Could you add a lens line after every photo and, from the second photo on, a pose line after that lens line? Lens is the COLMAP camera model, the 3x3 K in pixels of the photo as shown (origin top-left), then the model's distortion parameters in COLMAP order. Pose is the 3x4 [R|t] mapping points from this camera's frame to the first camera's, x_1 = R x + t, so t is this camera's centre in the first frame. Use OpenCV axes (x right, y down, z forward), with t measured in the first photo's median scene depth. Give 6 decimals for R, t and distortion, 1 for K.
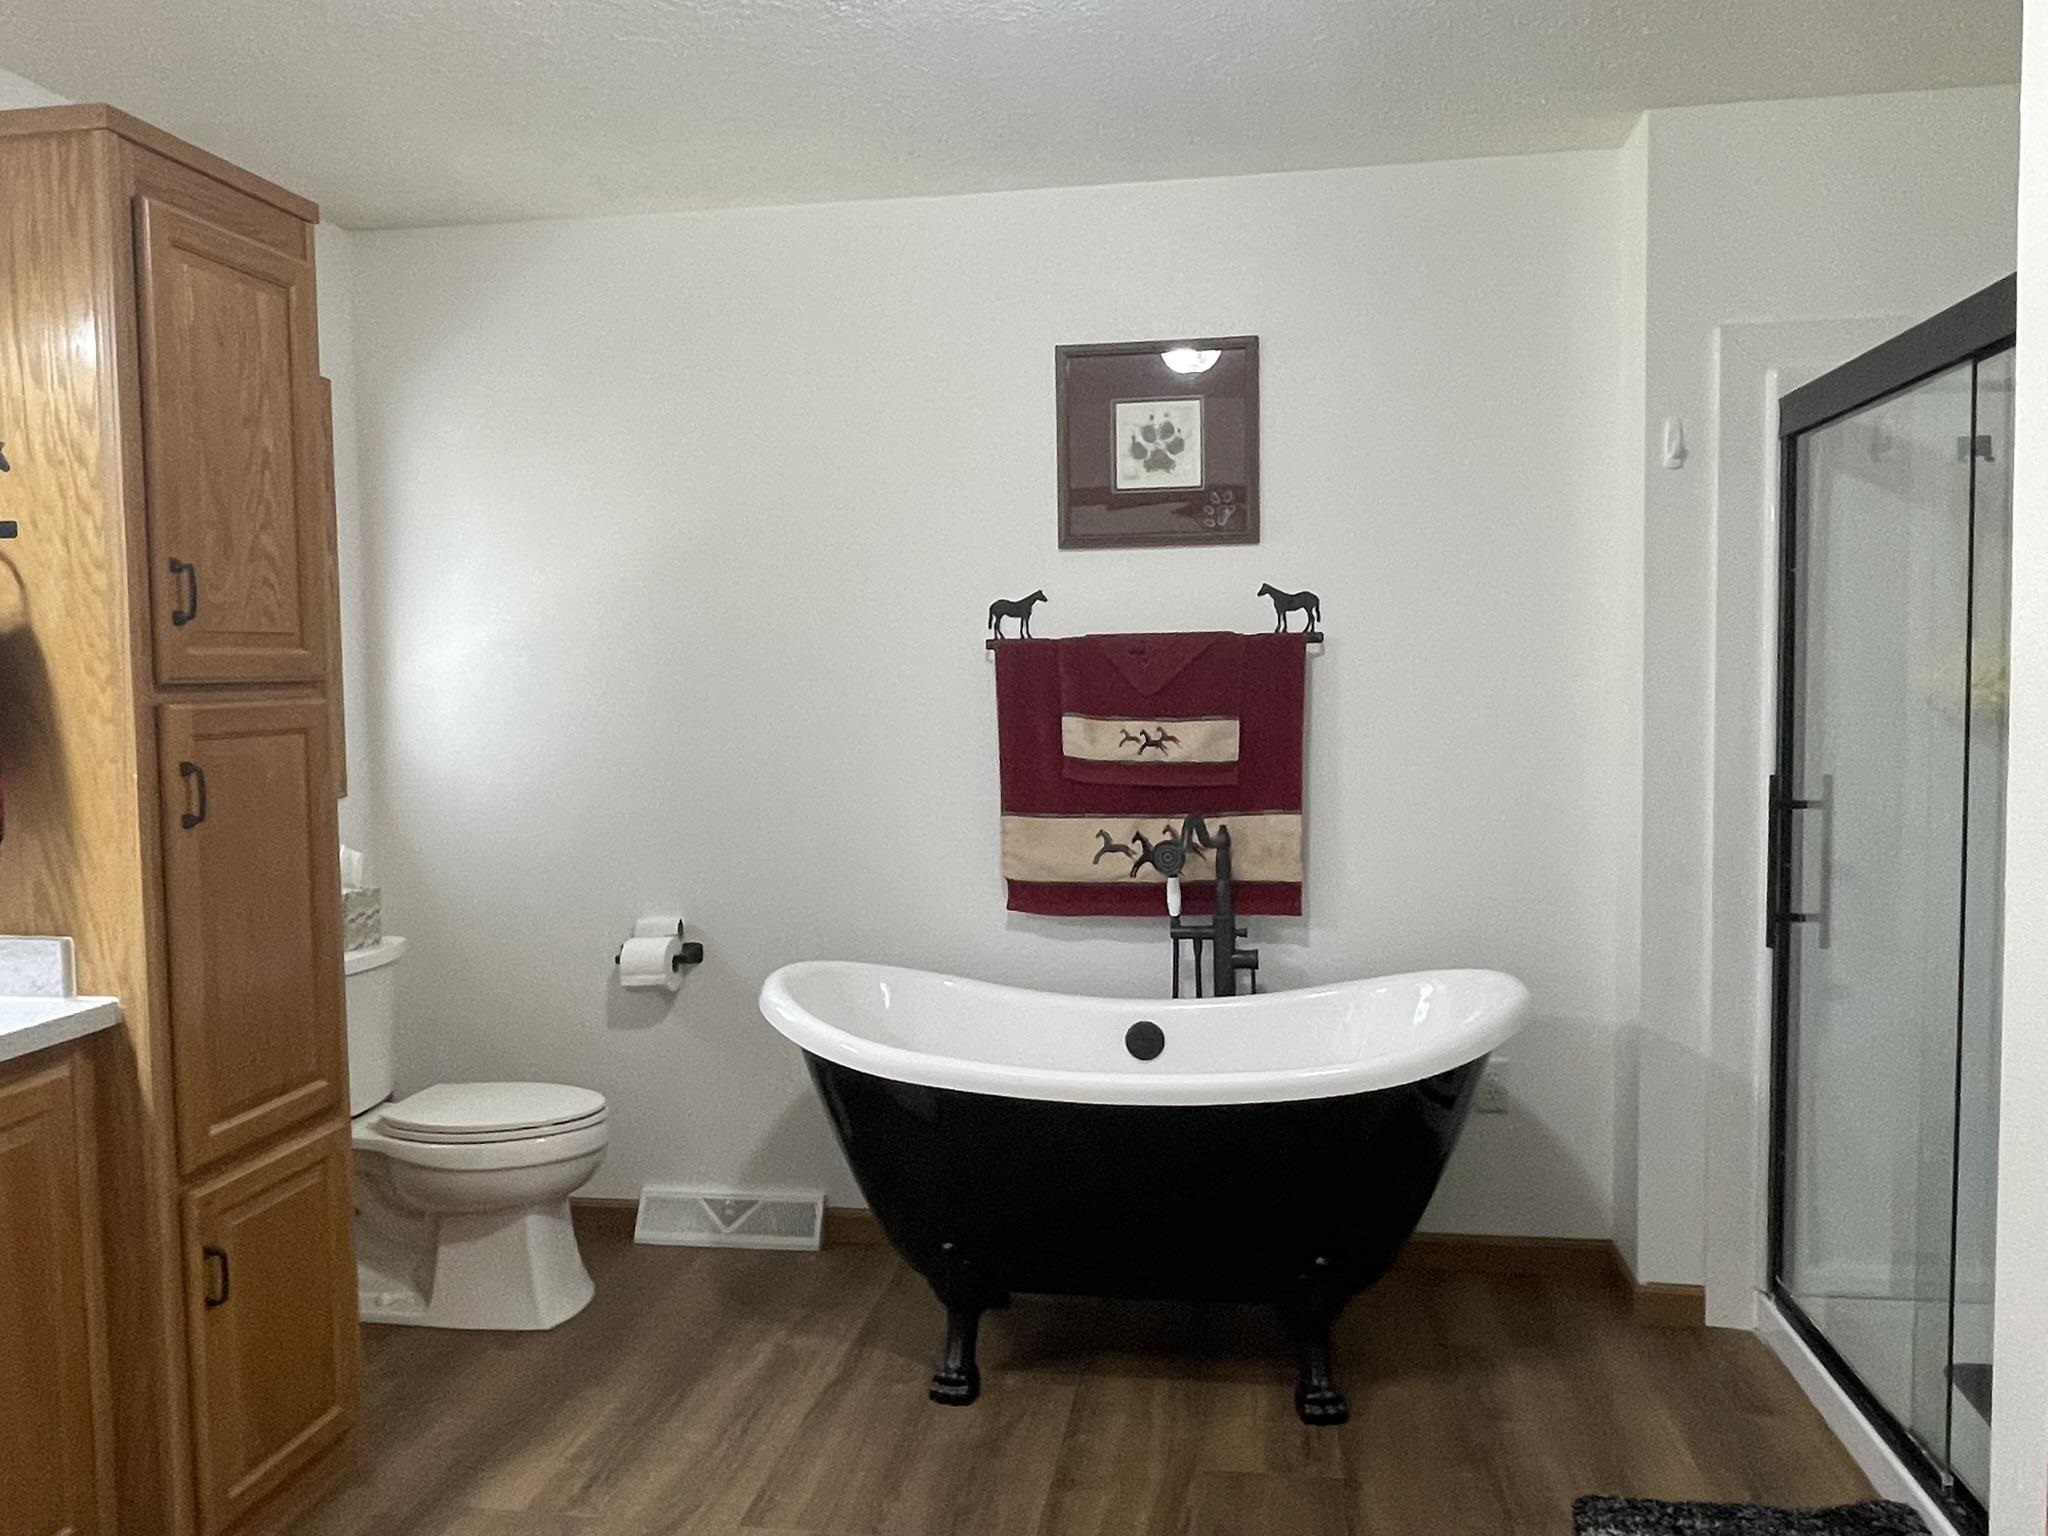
lens RADIAL K [[1525.4, 0, 1019.7], [0, 1525.4, 763.1], [0, 0, 1]] dist [0.019490, -0.039261]
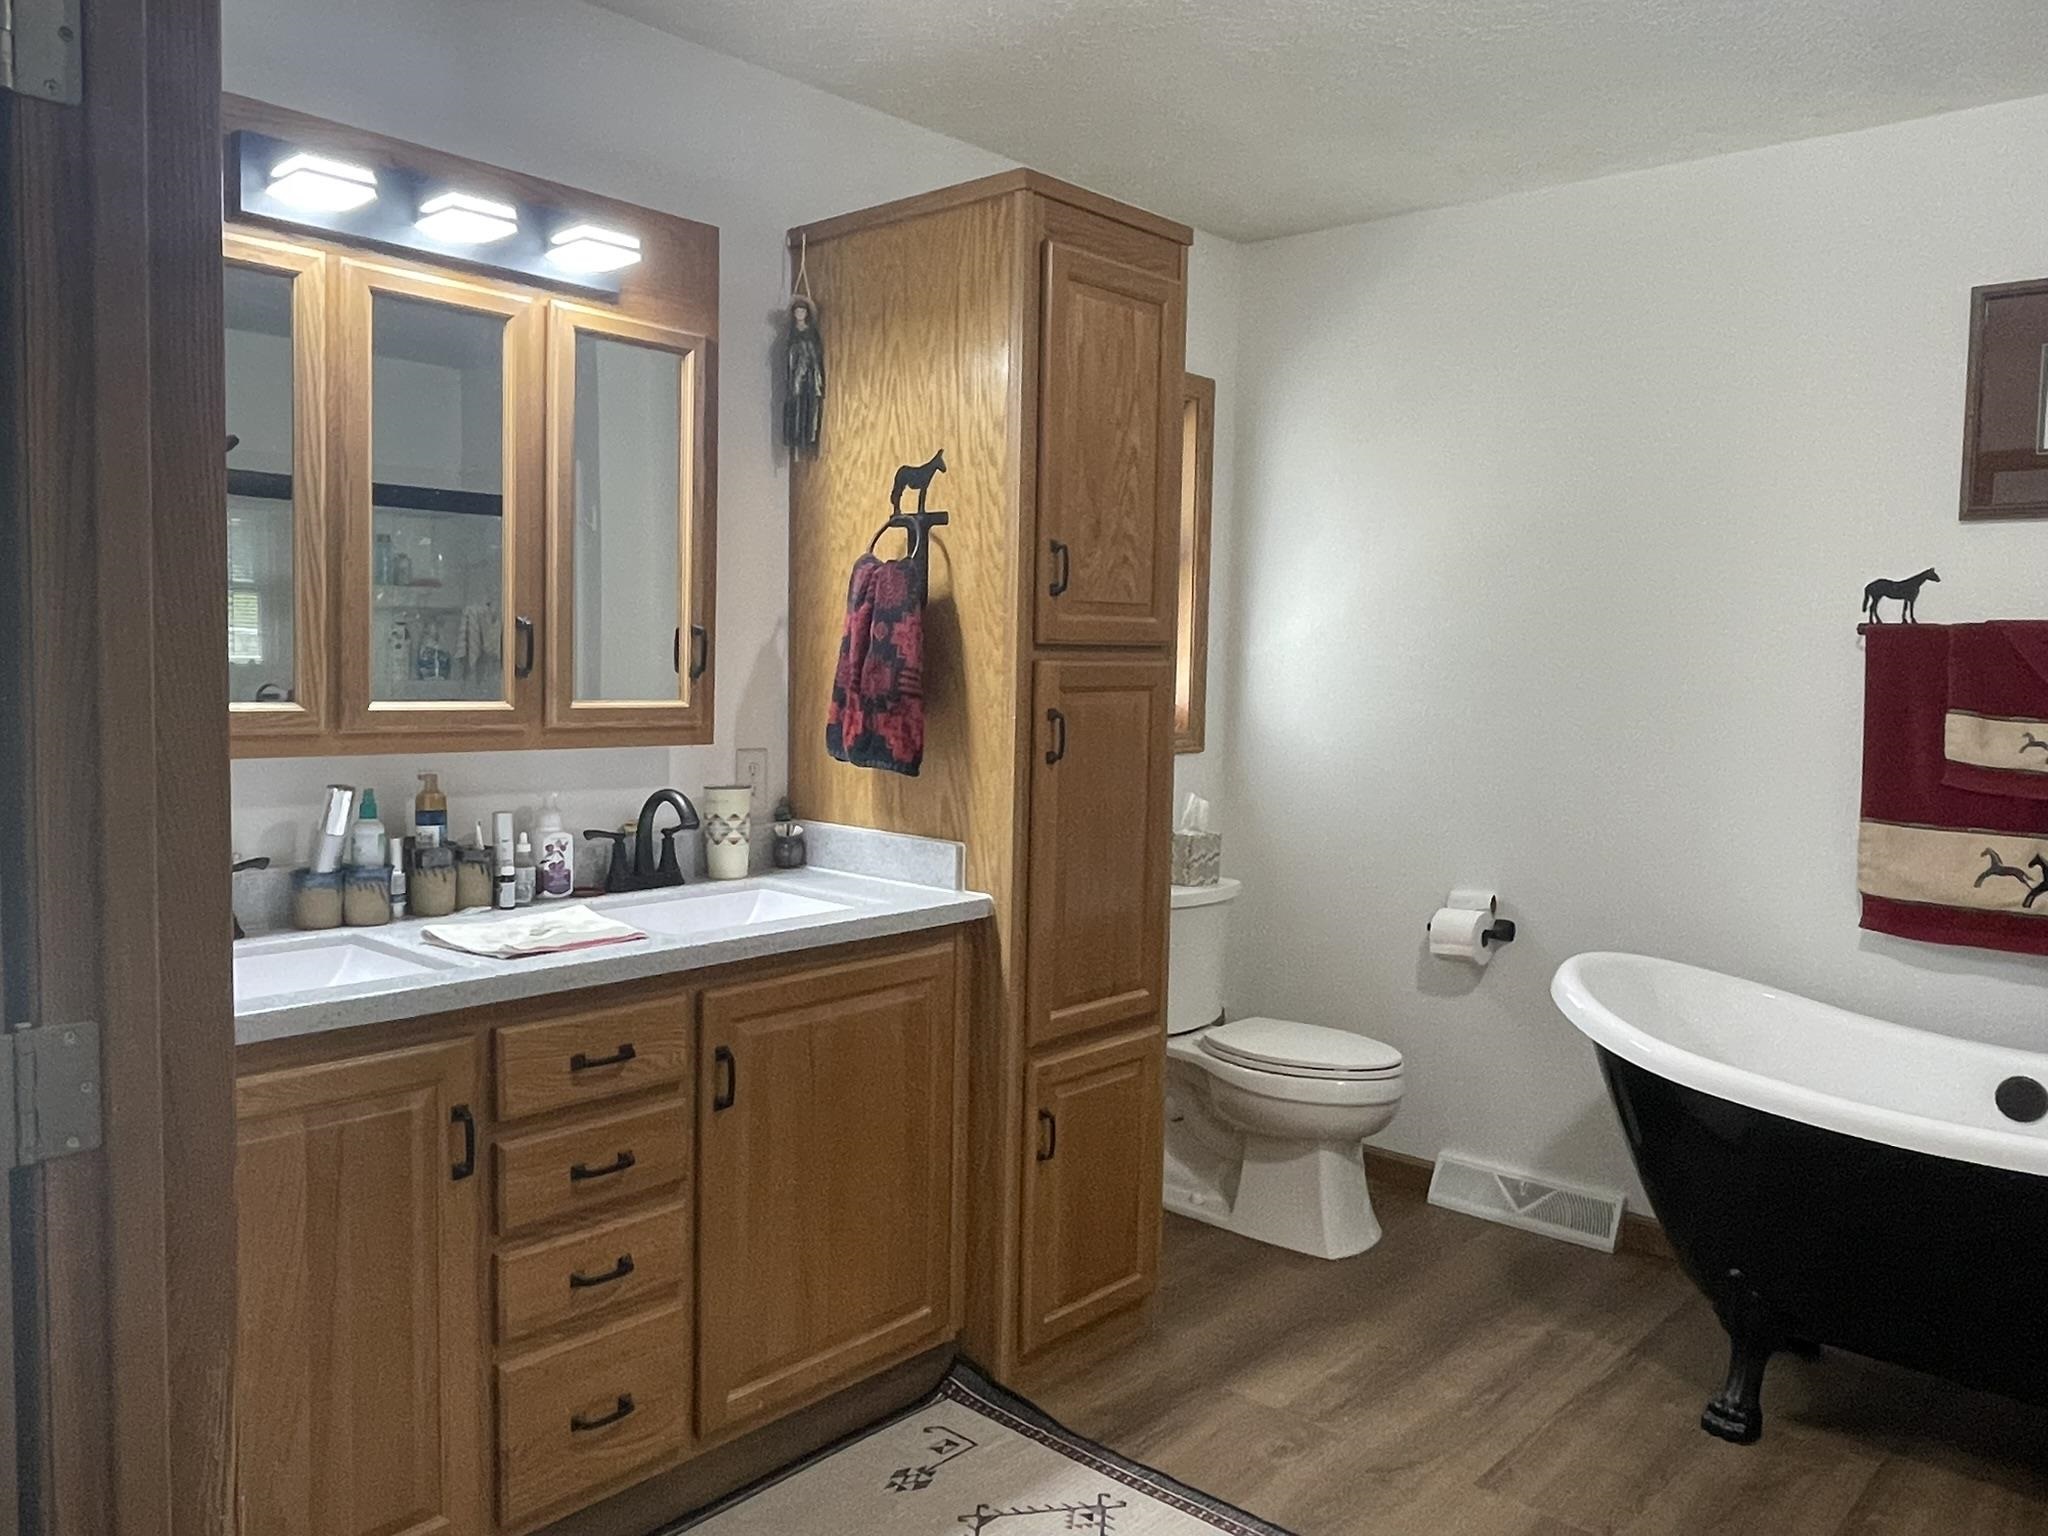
lens RADIAL K [[1525.4, 0, 1022.2], [0, 1525.4, 760.4], [0, 0, 1]] dist [0.019490, -0.039261]
pose [[0.838950, 0.069634, -0.539736, 0.068151], [-0.063685, 0.997528, 0.029706, 0.004373], [0.540470, 0.009451, 0.841310, -0.021828]]
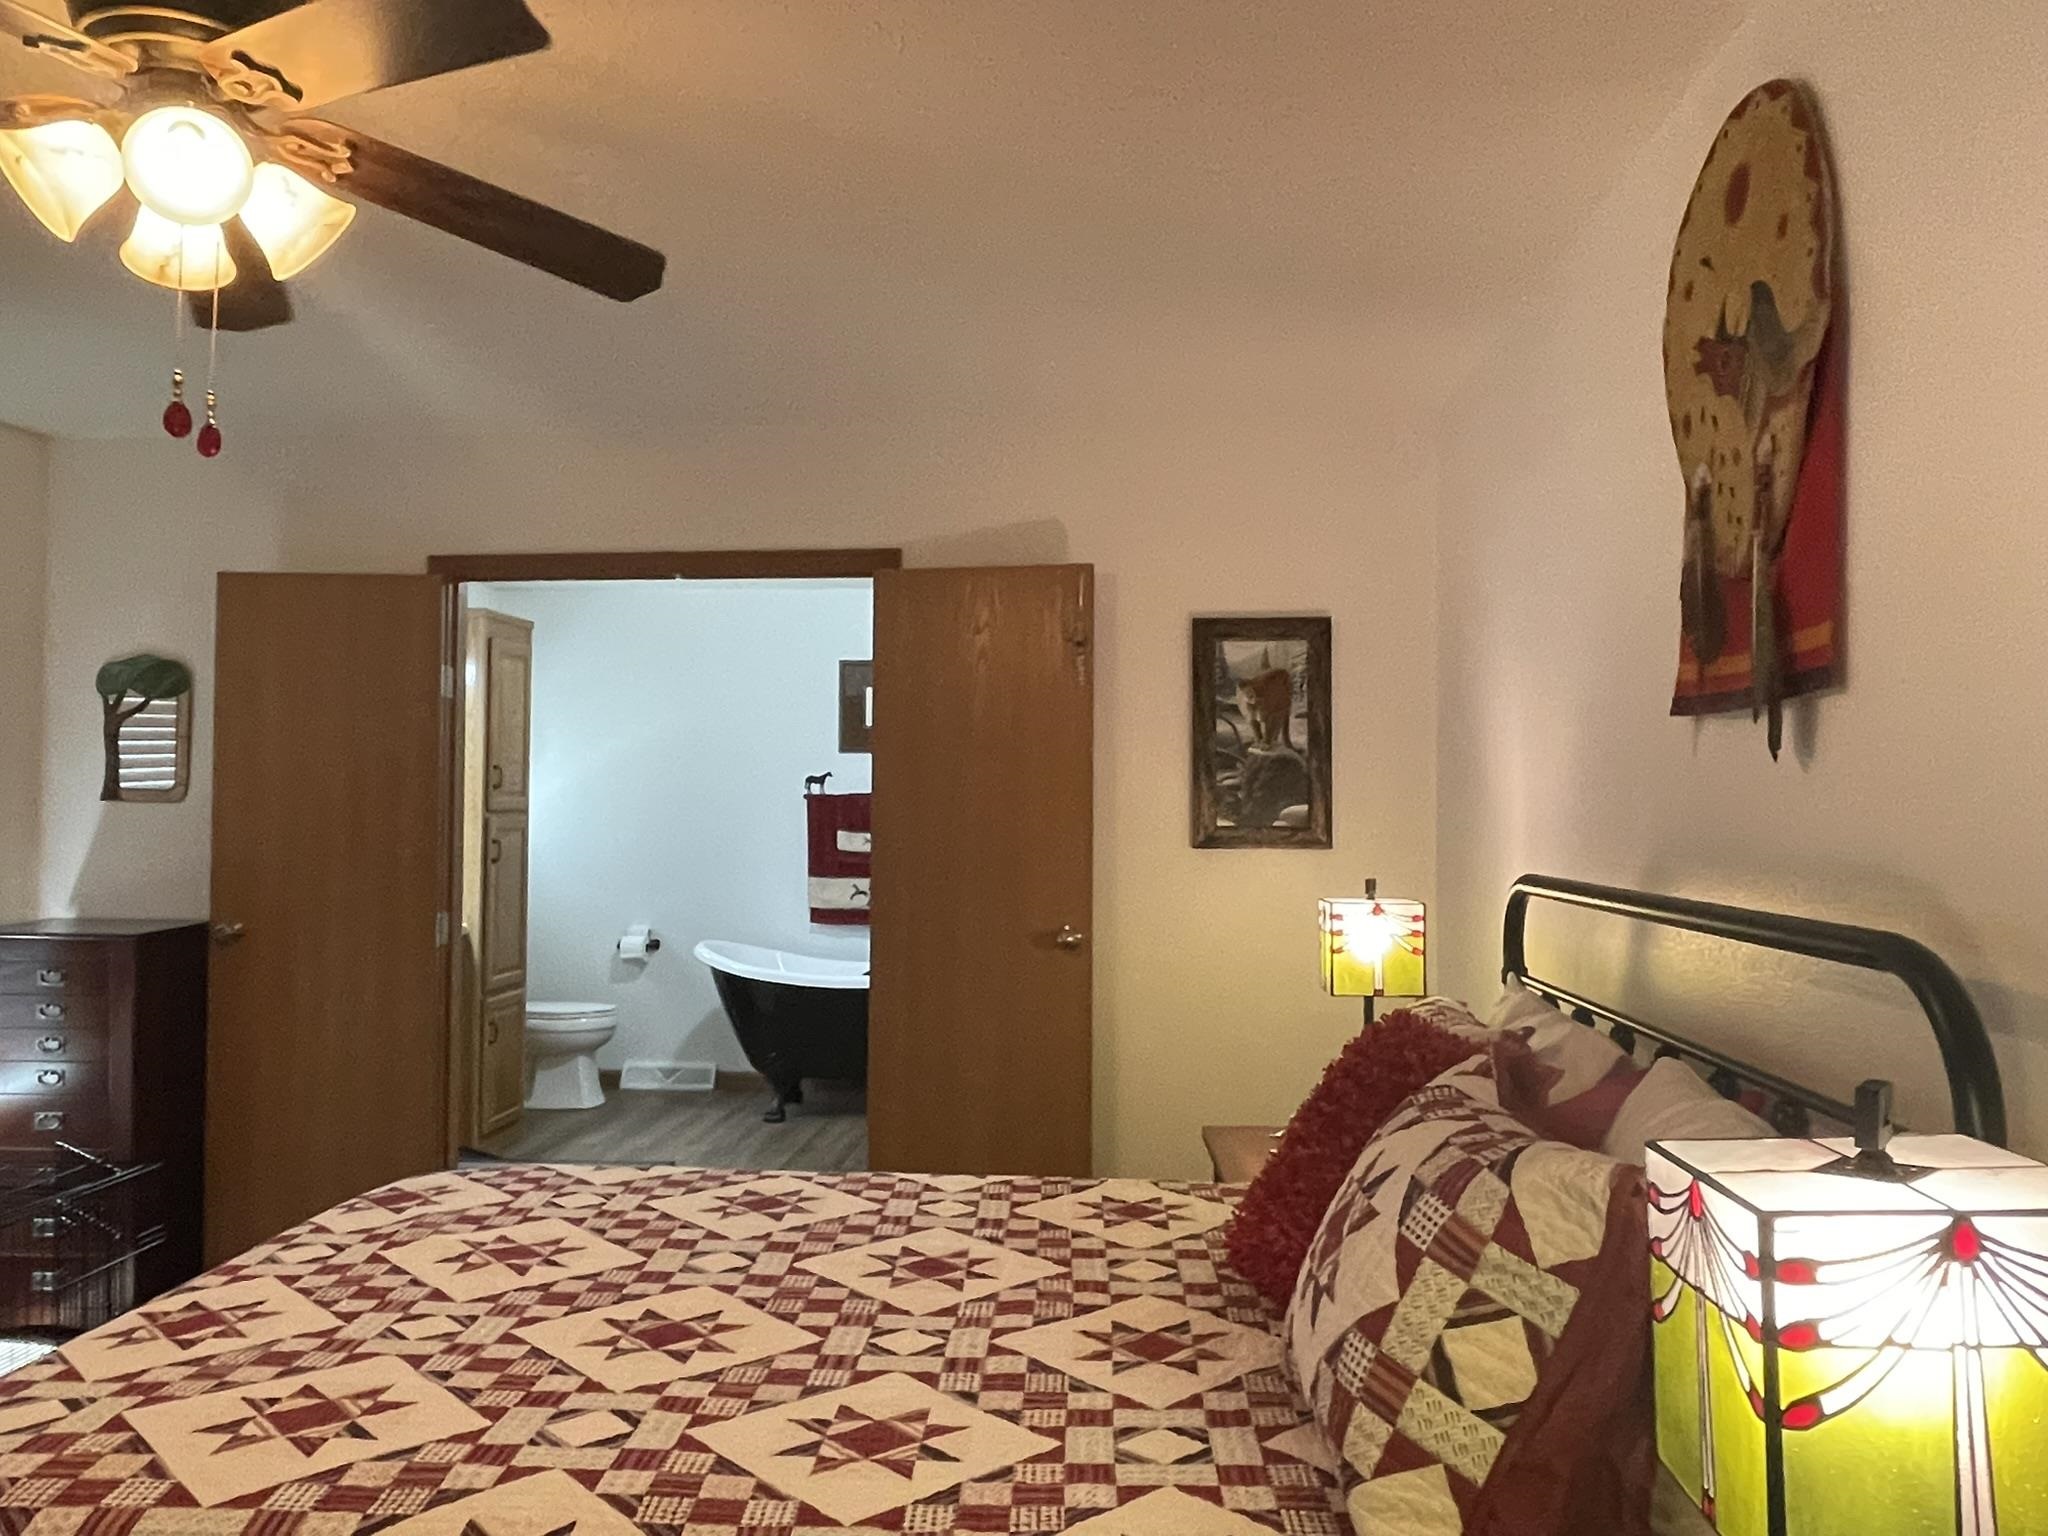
lens RADIAL K [[1525.4, 0, 1033.8], [0, 1525.4, 726.0], [0, 0, 1]] dist [0.019490, -0.039261]
pose [[0.995934, 0.022136, 0.087319, 0.132616], [-0.012611, 0.994054, -0.108159, 0.061138], [-0.089193, 0.106618, 0.990291, -1.379880]]
